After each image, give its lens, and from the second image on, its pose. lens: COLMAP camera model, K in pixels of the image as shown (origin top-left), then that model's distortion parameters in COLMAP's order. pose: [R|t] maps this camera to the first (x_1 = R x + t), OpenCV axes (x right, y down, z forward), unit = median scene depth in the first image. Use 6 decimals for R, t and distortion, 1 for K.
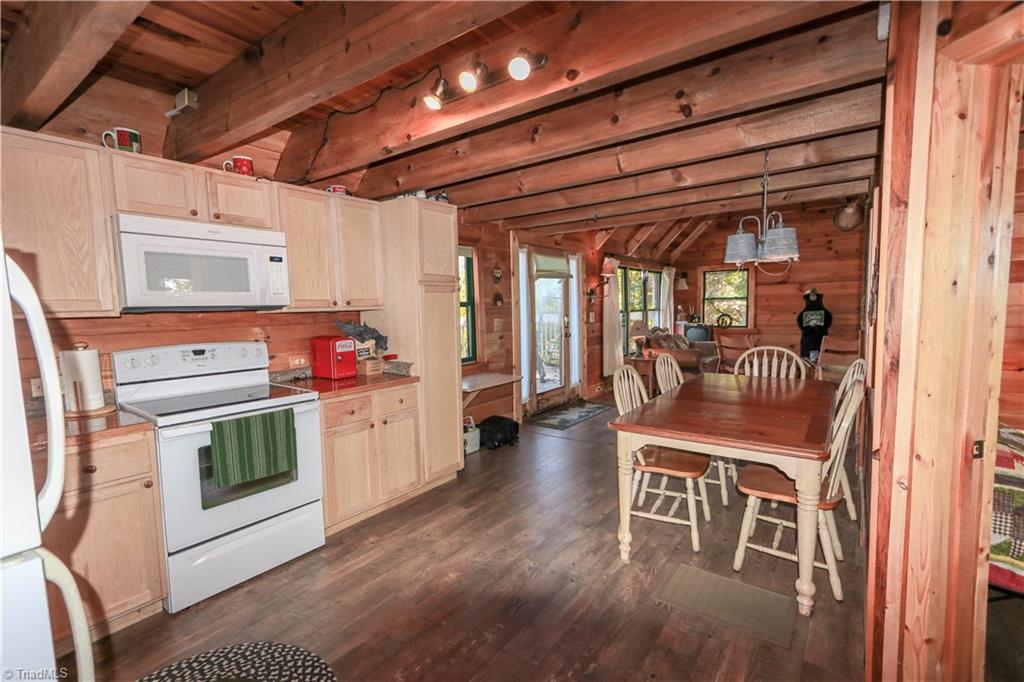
lens RADIAL K [[466.5, 0, 502.8], [0, 466.5, 351.8], [0, 0, 1]] dist [0.001251, 0.001705]
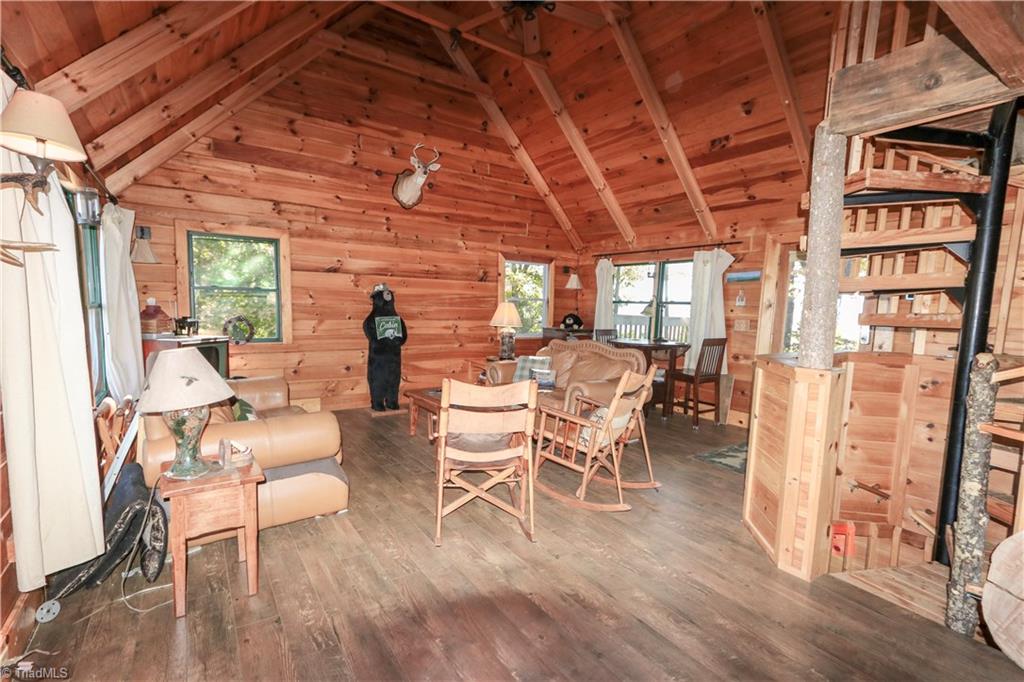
lens RADIAL K [[466.5, 0, 502.8], [0, 466.5, 351.8], [0, 0, 1]] dist [0.001251, 0.001705]
pose [[0.329413, -0.061367, 0.942190, 0.095066], [0.055021, 0.997438, 0.045728, -0.073327], [-0.942582, 0.036776, 0.331945, 0.788936]]
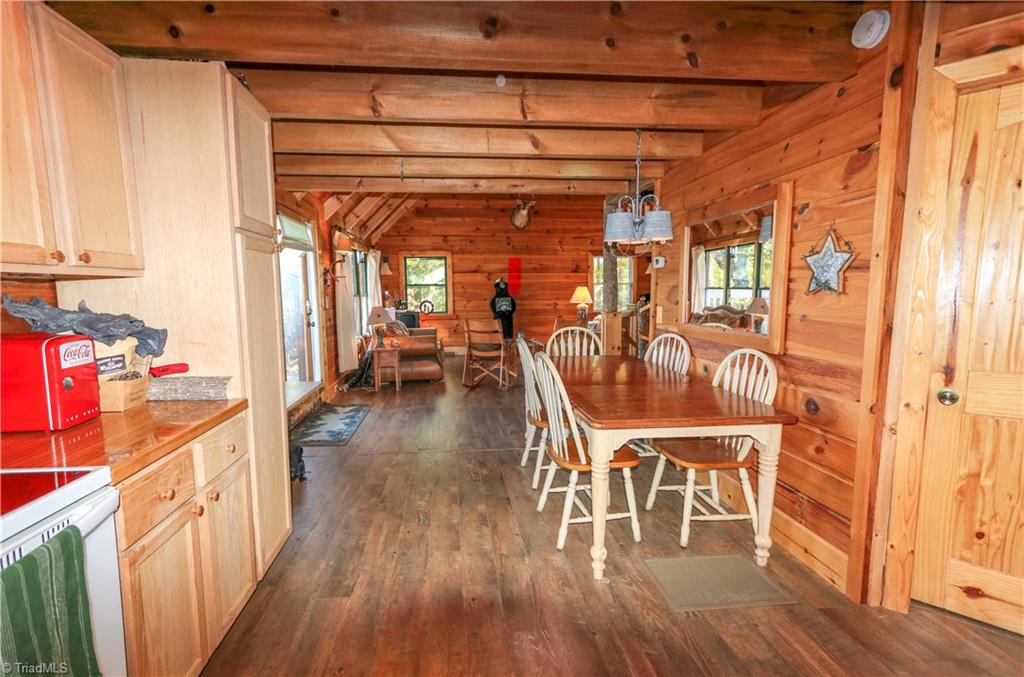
lens RADIAL K [[480.2, 0, 497.5], [0, 480.2, 348.3], [0, 0, 1]] dist [0.000419, 0.007820]
pose [[0.736743, -0.062852, 0.673246, -0.175713], [0.054655, 0.997948, 0.033354, -0.005419], [-0.673961, 0.012223, 0.738666, 0.190099]]
